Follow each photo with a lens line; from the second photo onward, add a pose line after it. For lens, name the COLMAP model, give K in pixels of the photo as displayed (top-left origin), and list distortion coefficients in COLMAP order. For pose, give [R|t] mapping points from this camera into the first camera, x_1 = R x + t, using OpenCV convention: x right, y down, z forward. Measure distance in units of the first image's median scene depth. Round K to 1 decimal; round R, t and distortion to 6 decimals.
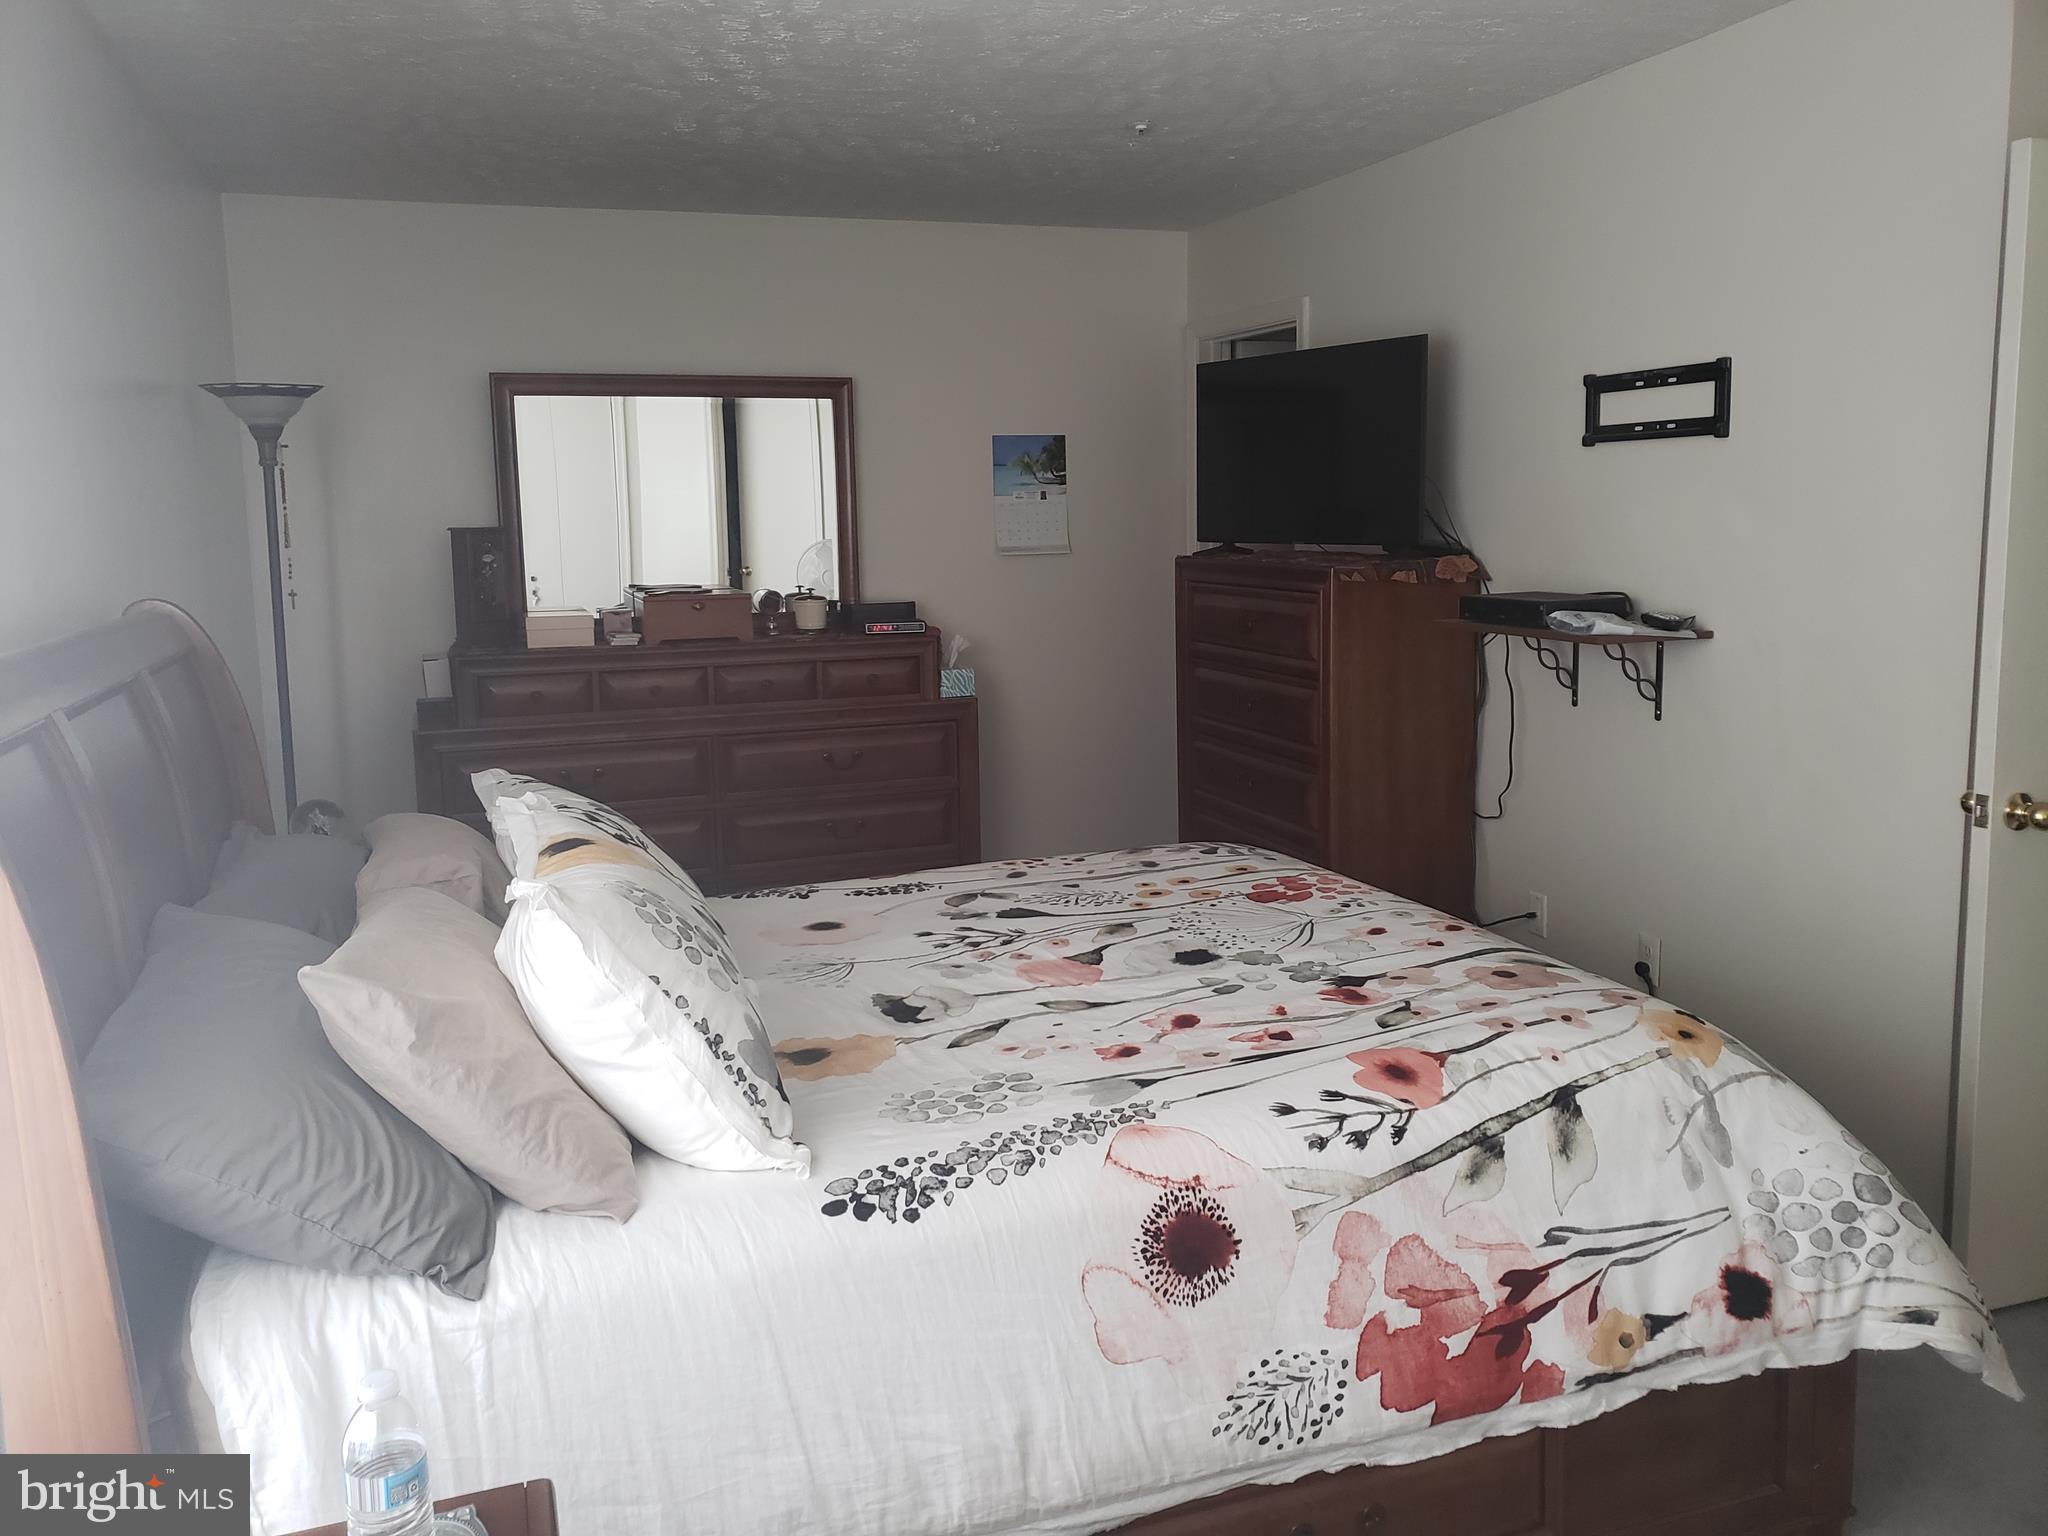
lens RADIAL K [[1596.2, 0, 1000.0], [0, 1596.2, 751.8], [0, 0, 1]] dist [0.033544, -0.025101]
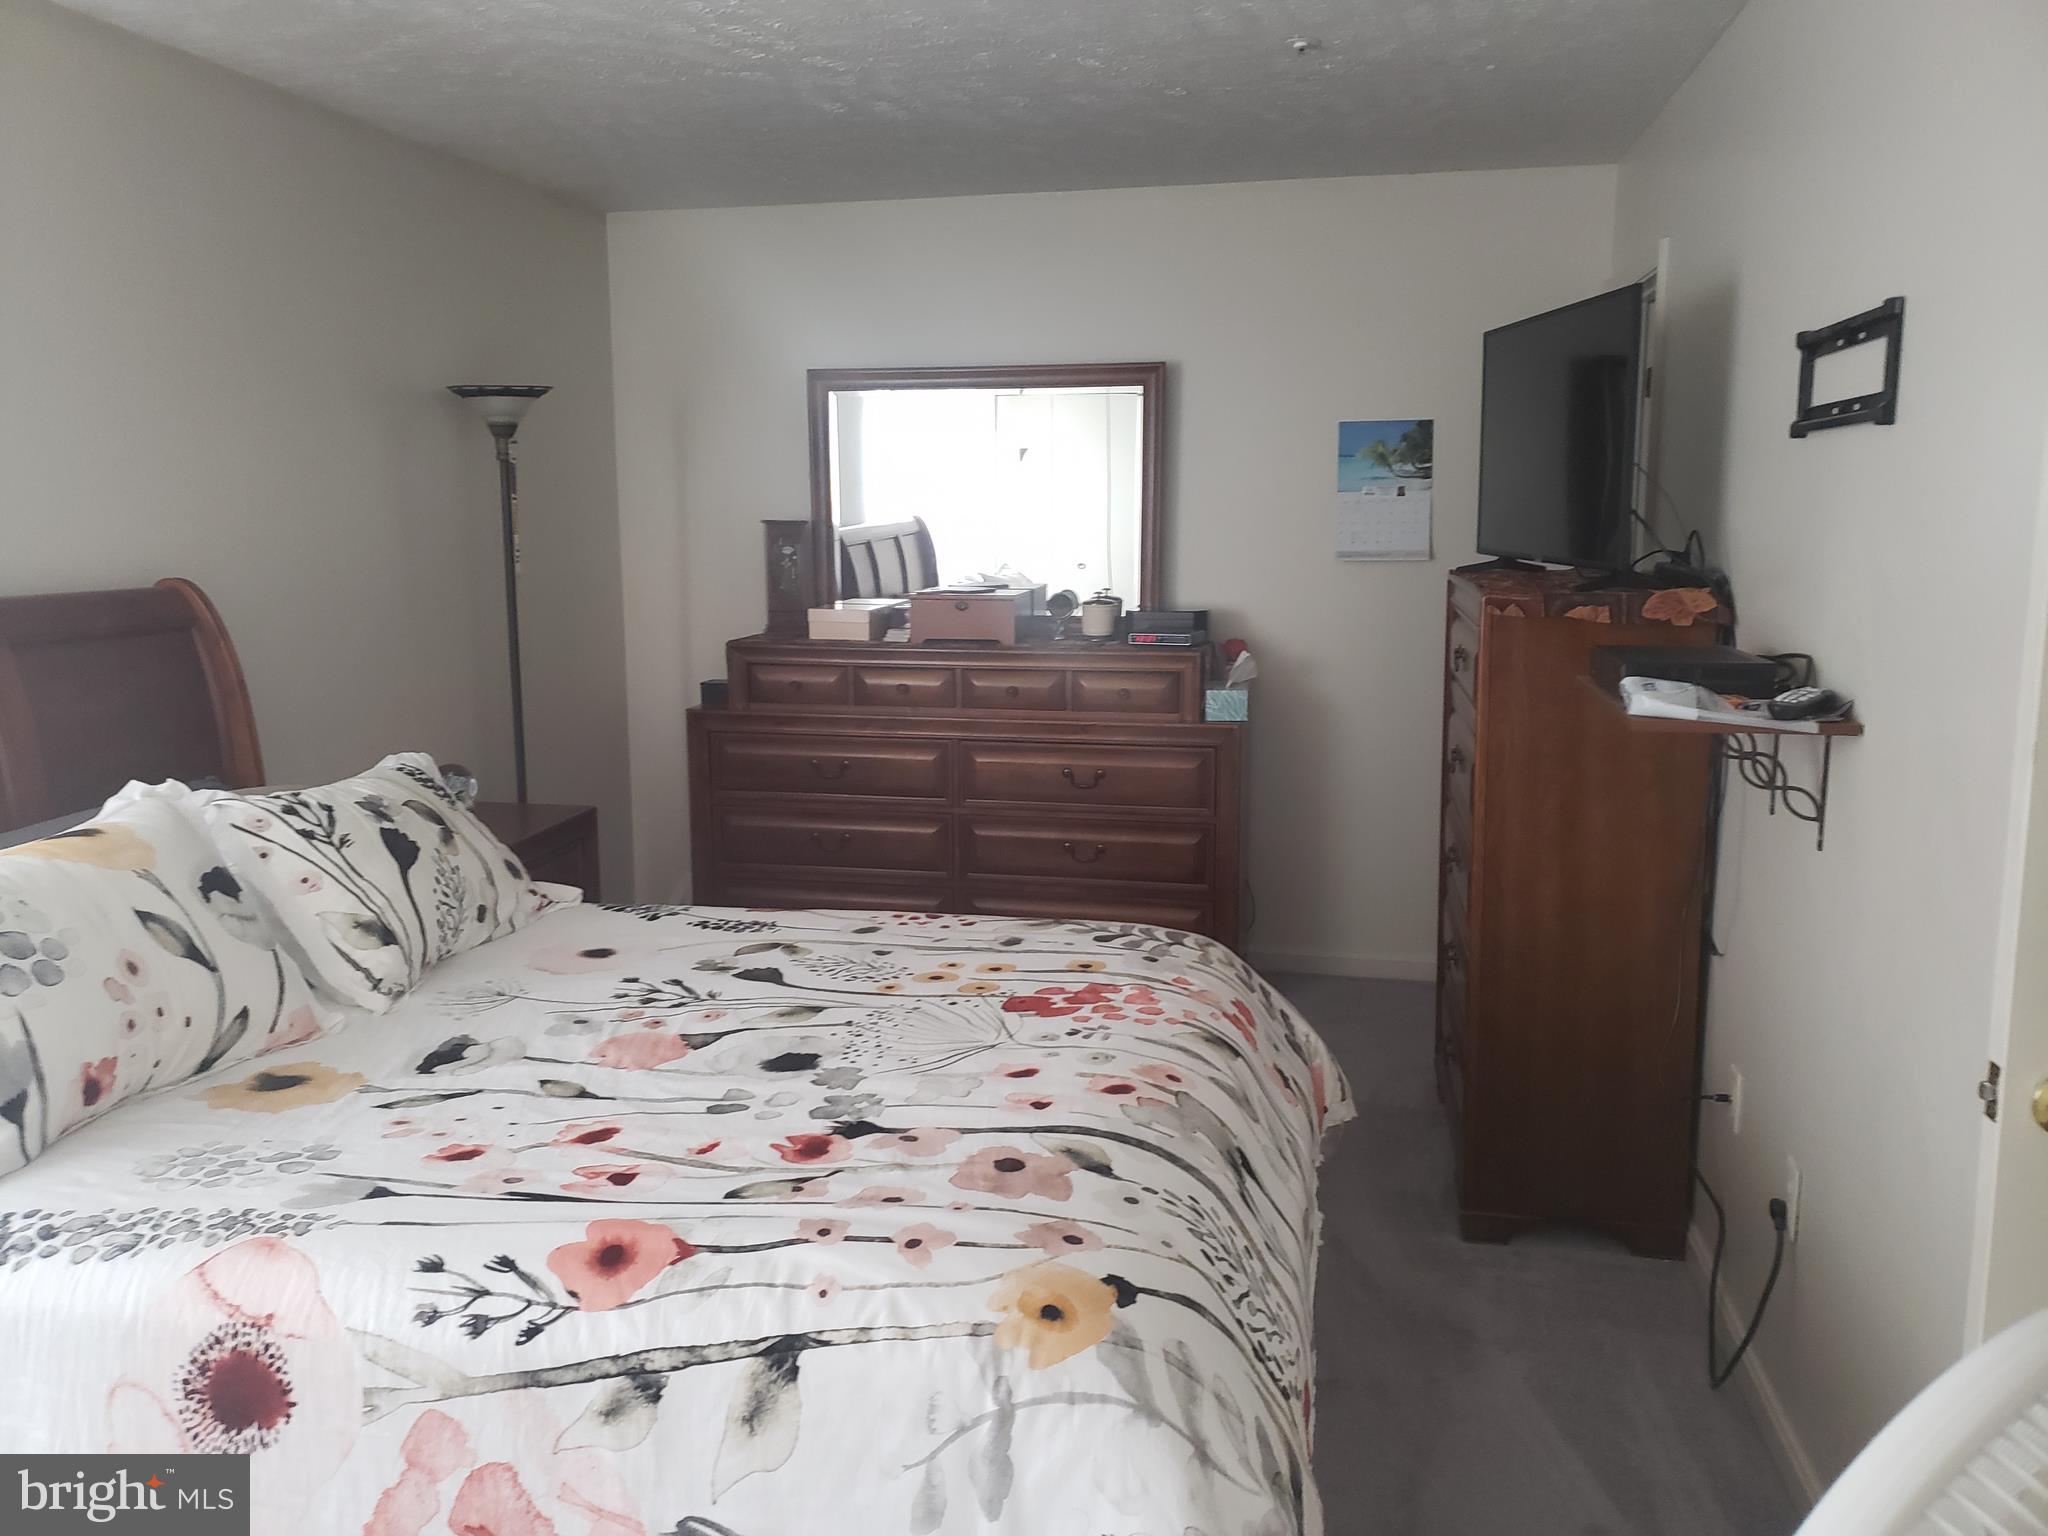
lens RADIAL K [[1596.2, 0, 1014.7], [0, 1596.2, 767.3], [0, 0, 1]] dist [0.033544, -0.025101]
pose [[0.850716, 0.102506, -0.515533, 0.779639], [-0.093158, 0.994676, 0.044050, -0.087037], [0.517304, 0.010552, 0.855737, 0.425729]]
